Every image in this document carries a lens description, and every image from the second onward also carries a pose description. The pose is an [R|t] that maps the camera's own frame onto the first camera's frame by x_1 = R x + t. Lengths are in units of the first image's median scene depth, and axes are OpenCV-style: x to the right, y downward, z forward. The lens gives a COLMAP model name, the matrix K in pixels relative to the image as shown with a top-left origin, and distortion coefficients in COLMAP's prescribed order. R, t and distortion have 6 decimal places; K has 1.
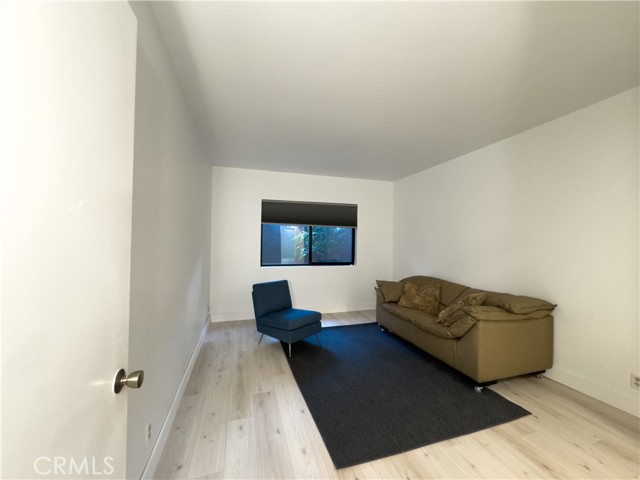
lens RADIAL K [[257.2, 0, 320.2], [0, 257.2, 240.3], [0, 0, 1]] dist [0.000467, -0.000722]
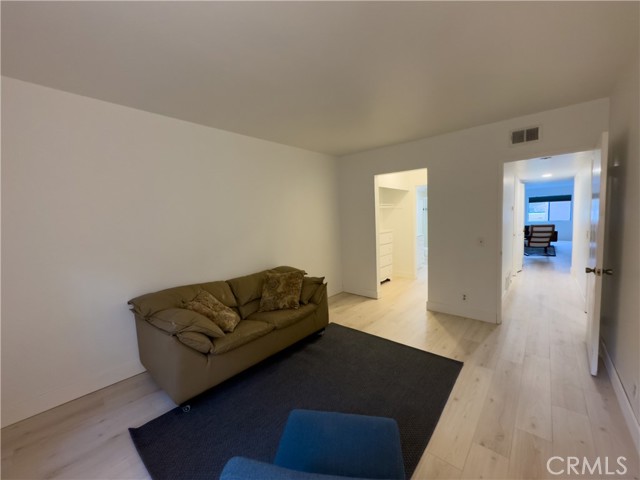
lens RADIAL K [[257.2, 0, 320.8], [0, 257.2, 240.9], [0, 0, 1]] dist [0.000467, -0.000722]
pose [[-0.527270, -0.058598, 0.847675, -0.627724], [0.034018, 0.995363, 0.089968, -0.050646], [-0.849017, 0.076274, -0.522832, 2.011204]]
